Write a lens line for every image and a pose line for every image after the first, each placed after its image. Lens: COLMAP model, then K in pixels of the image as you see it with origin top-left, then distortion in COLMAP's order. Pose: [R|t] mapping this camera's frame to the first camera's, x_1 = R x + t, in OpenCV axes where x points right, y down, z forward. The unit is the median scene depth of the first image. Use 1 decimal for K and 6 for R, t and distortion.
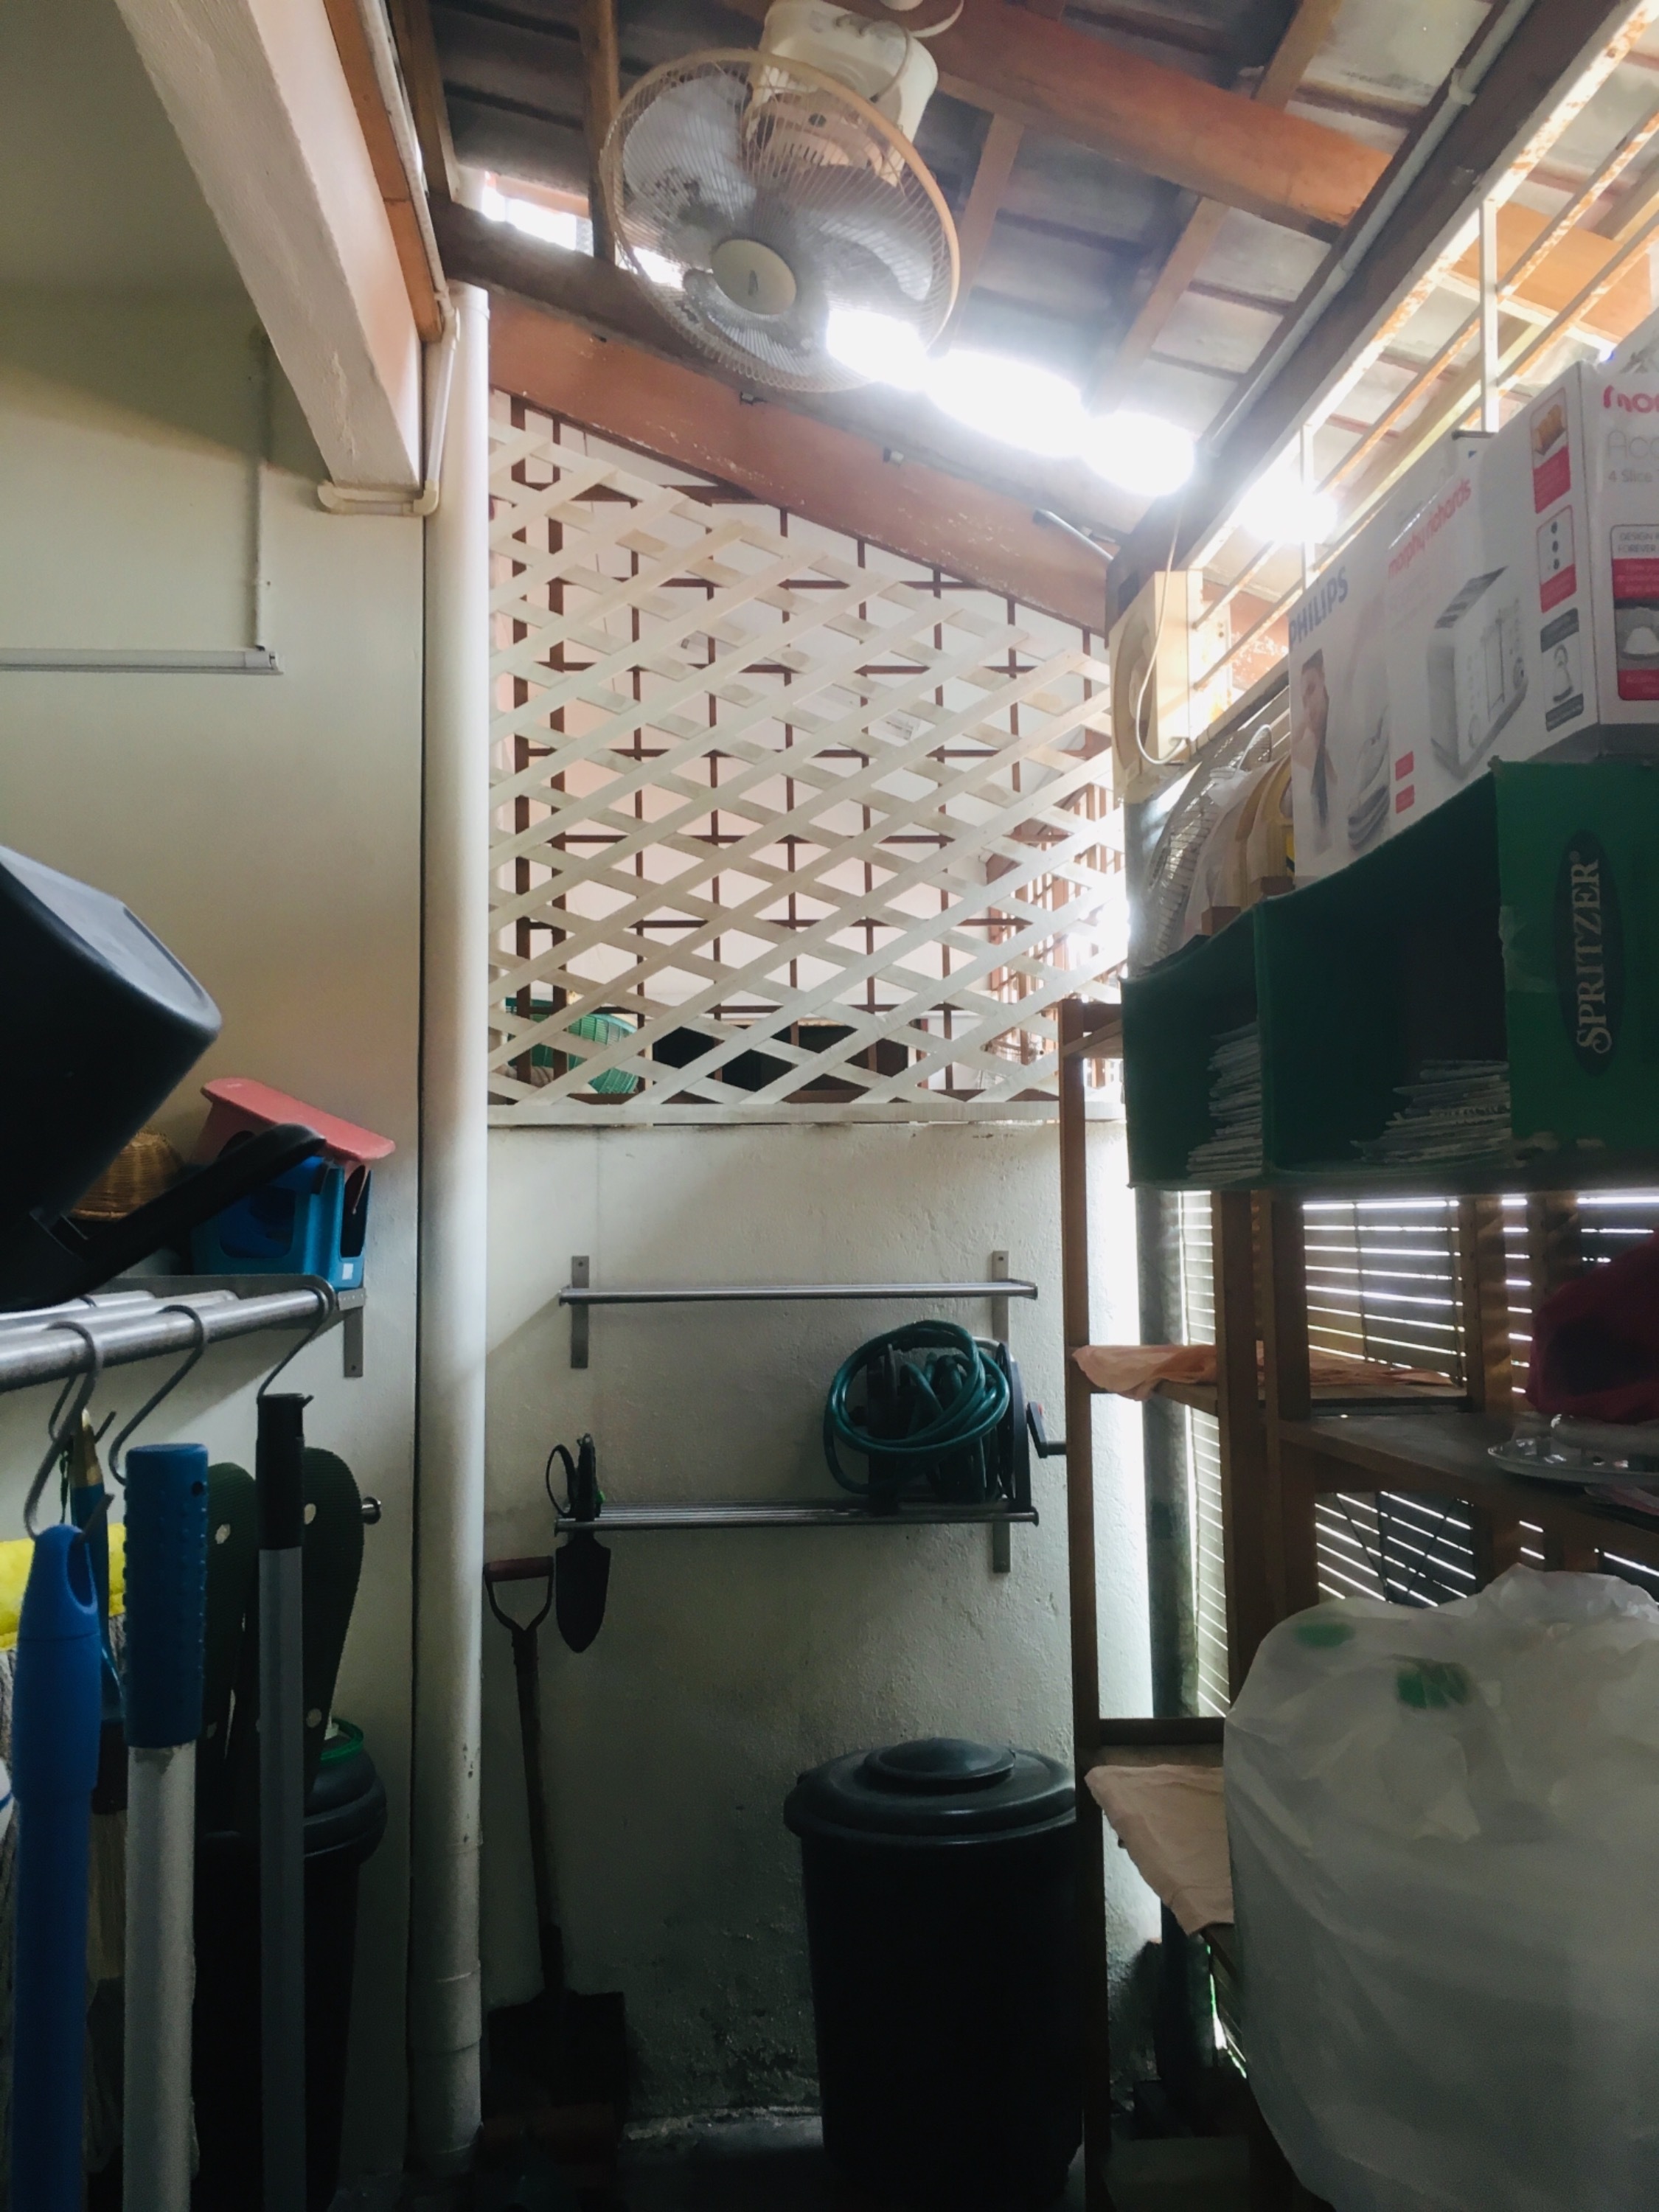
lens RADIAL K [[1933.6, 0, 828.0], [0, 1933.6, 1097.1], [0, 0, 1]] dist [0.087304, -0.109752]
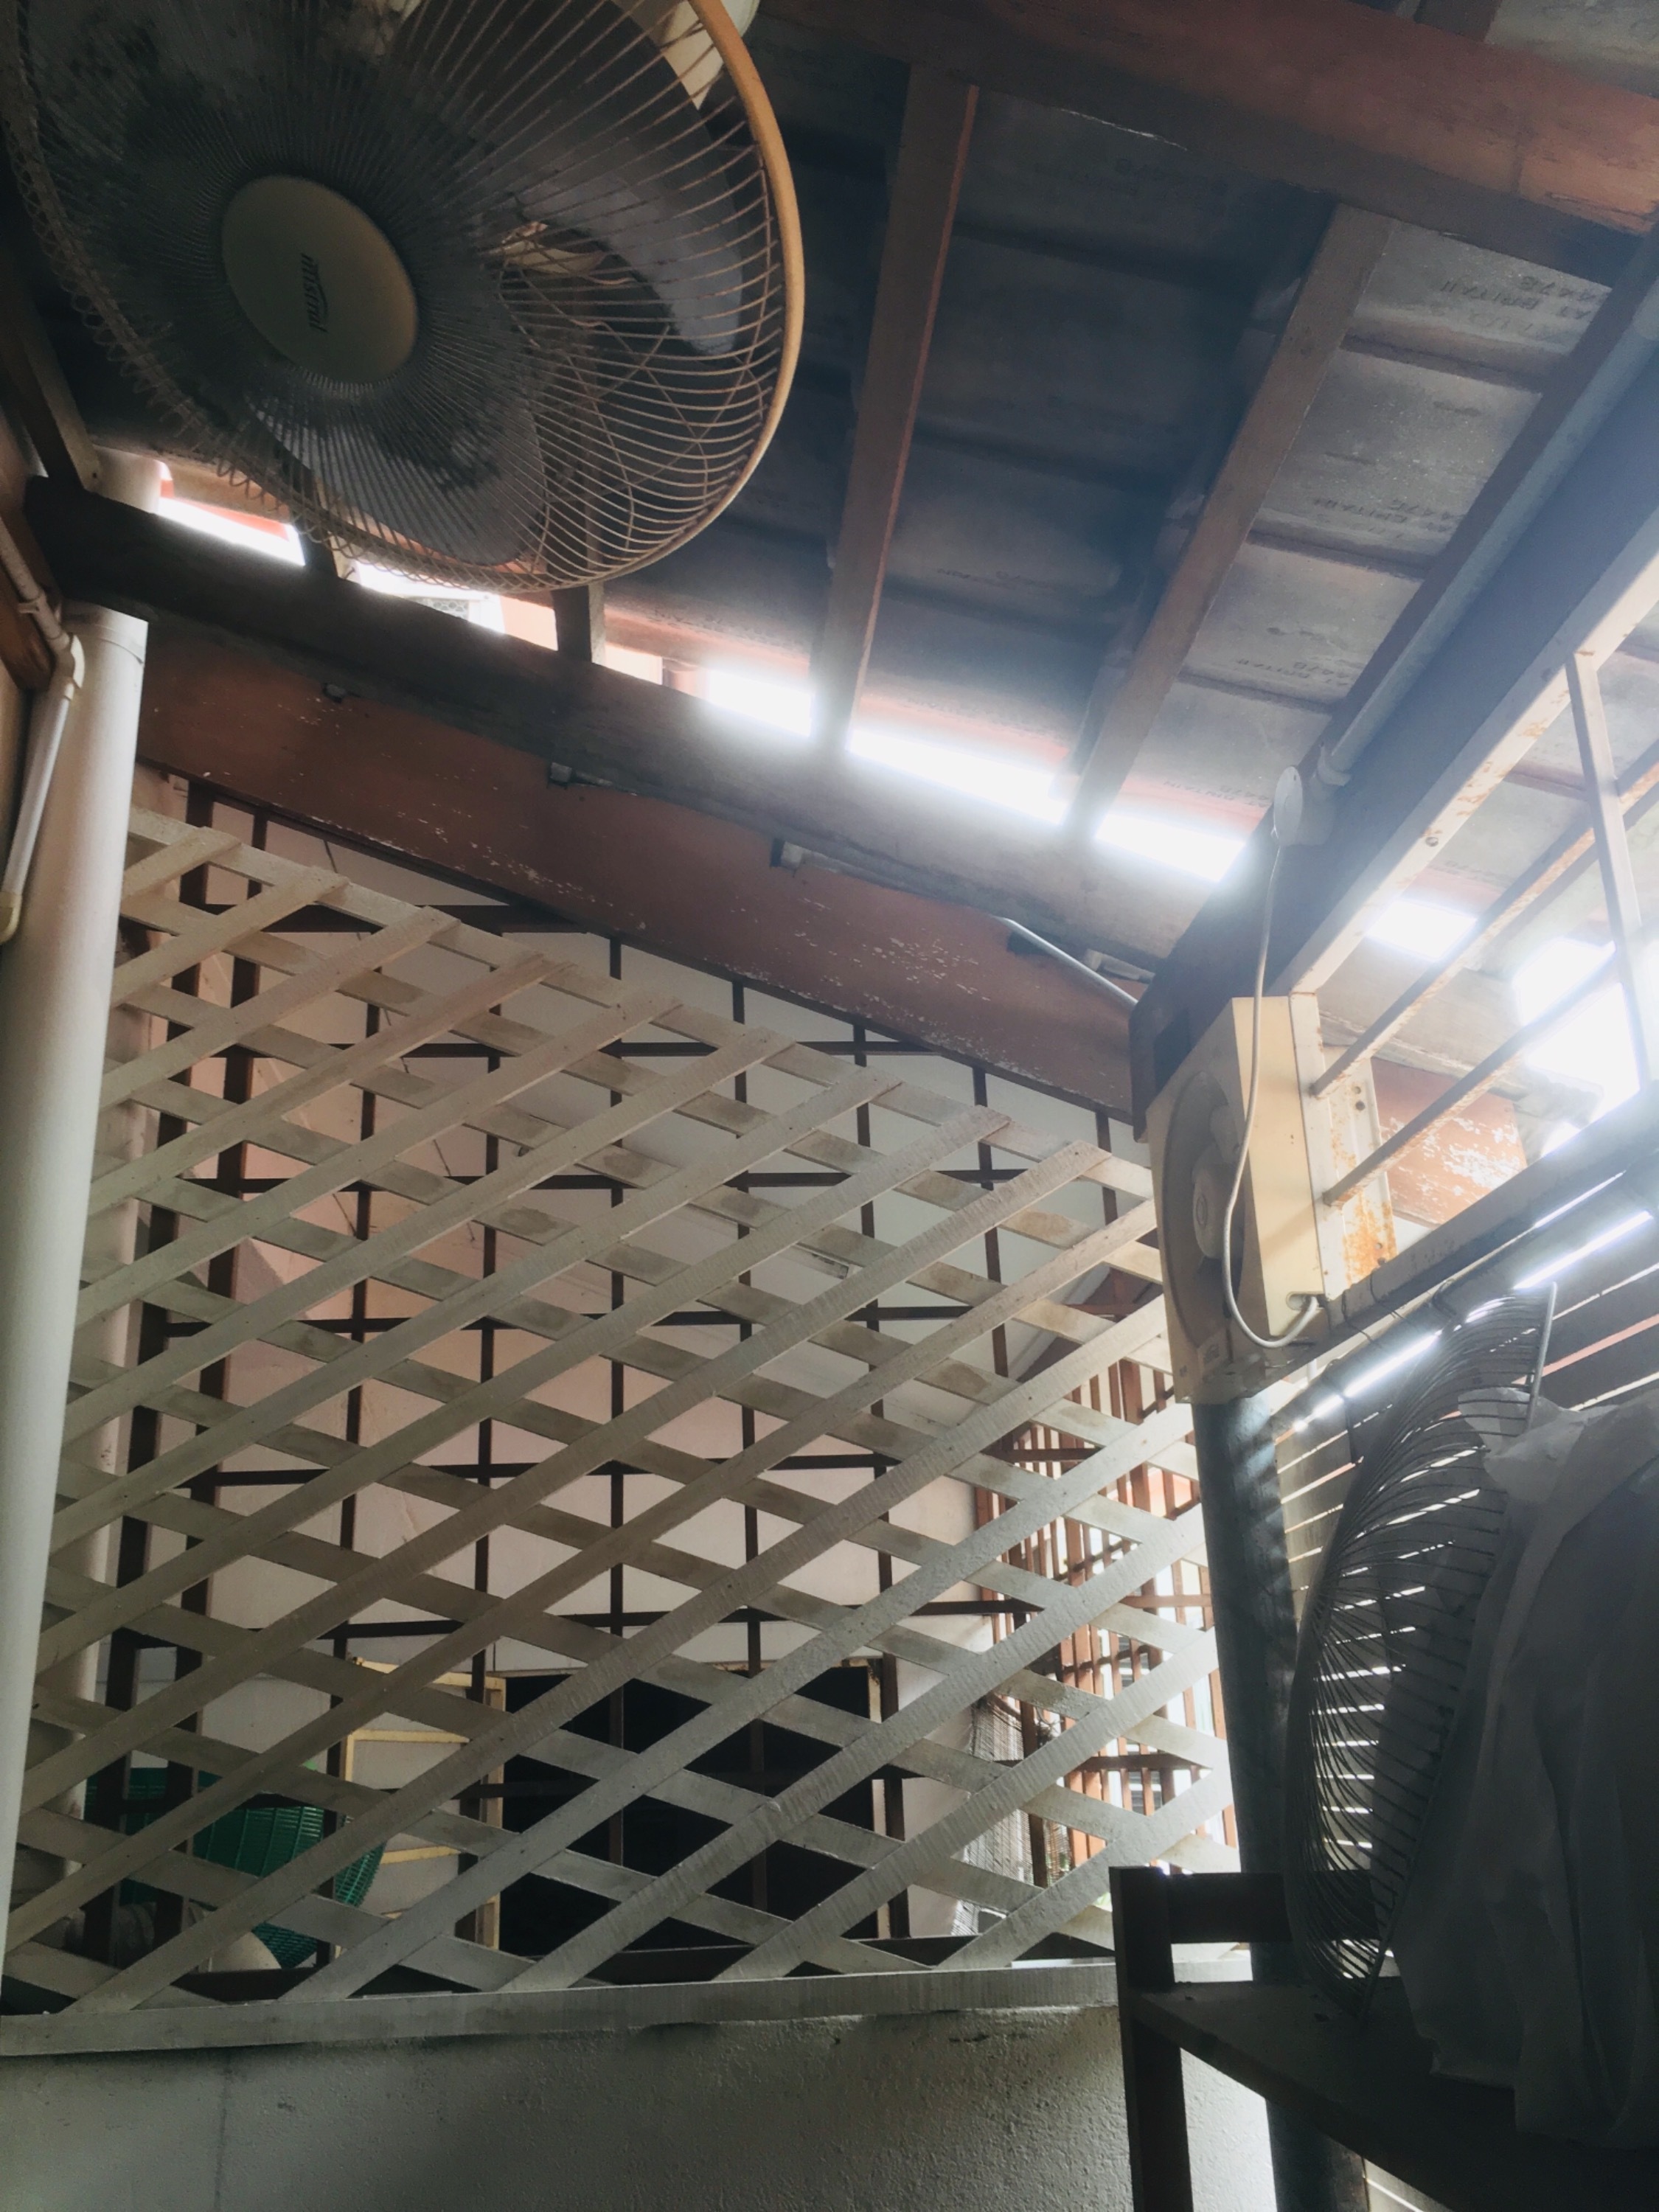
lens RADIAL K [[1933.6, 0, 828.0], [0, 1933.6, 1097.1], [0, 0, 1]] dist [0.087304, -0.109752]
pose [[0.999792, -0.019656, 0.005394, 0.043026], [0.020383, 0.965538, -0.259461, -0.088179], [-0.000108, 0.259517, 0.965738, 0.411229]]
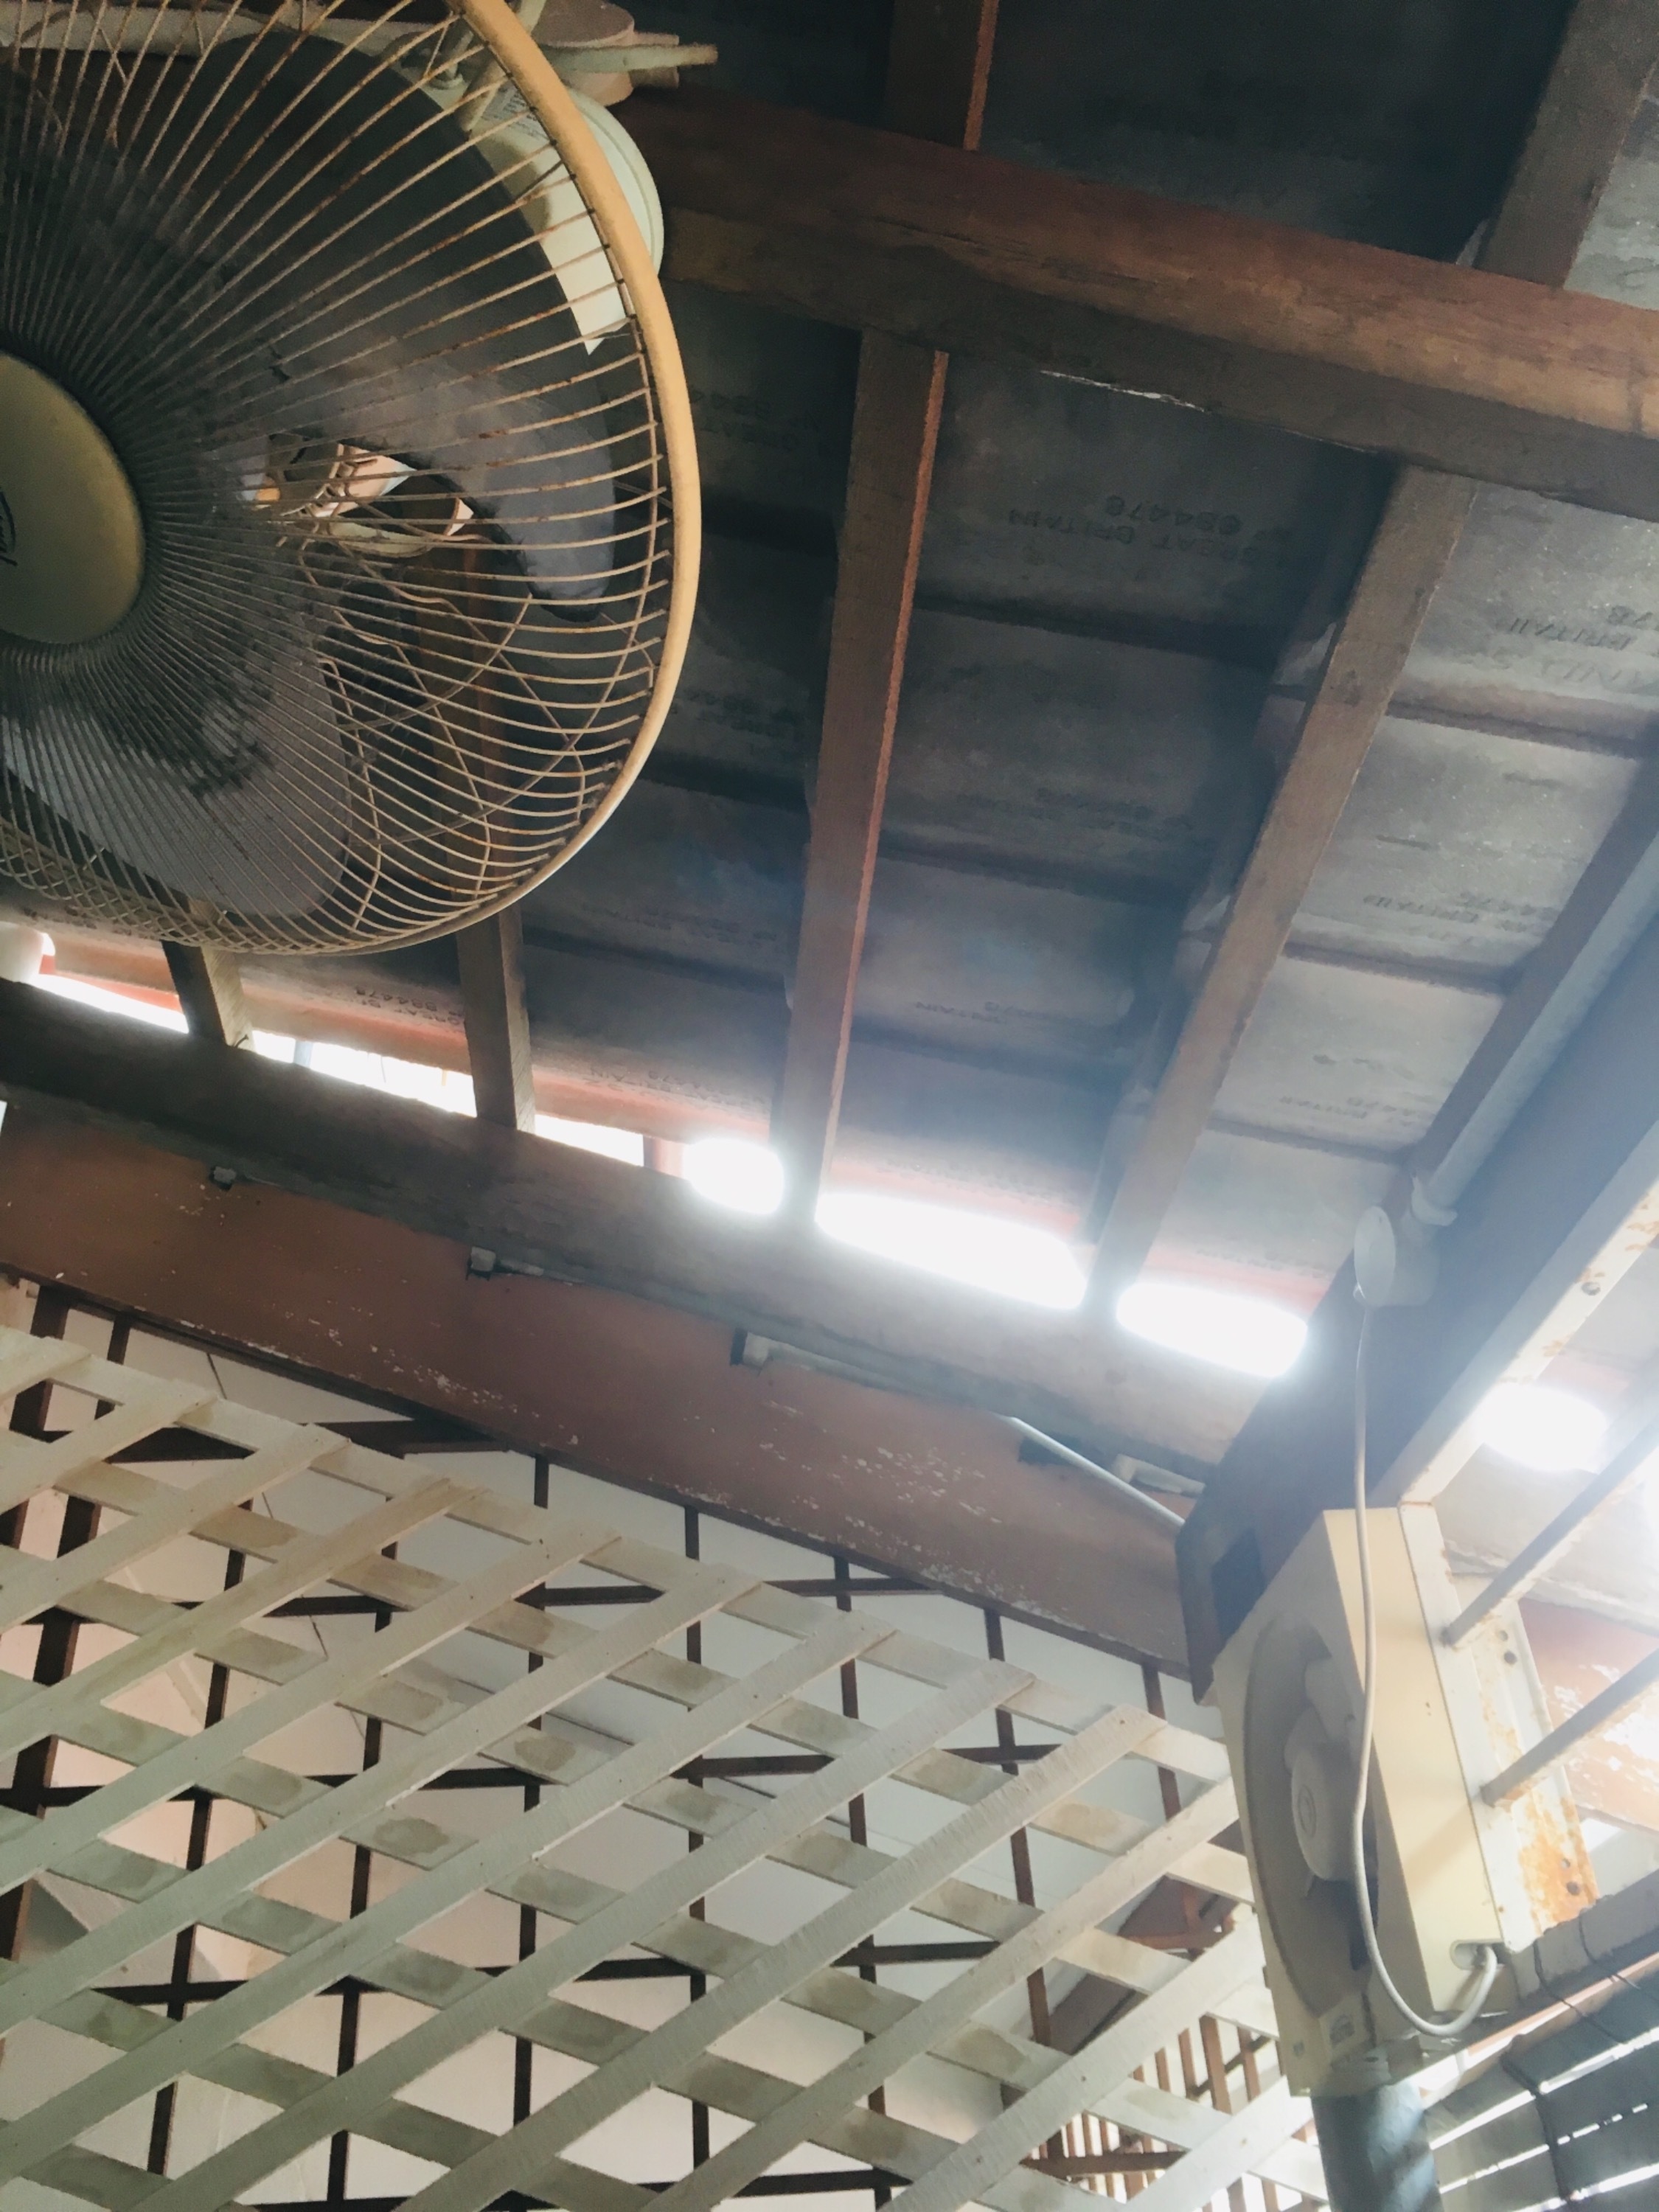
lens RADIAL K [[1933.6, 0, 828.0], [0, 1933.6, 1097.1], [0, 0, 1]] dist [0.087304, -0.109752]
pose [[0.999065, -0.040683, 0.014612, 0.051200], [0.042460, 0.860148, -0.508274, -0.119265], [0.008110, 0.508419, 0.861072, 0.513337]]
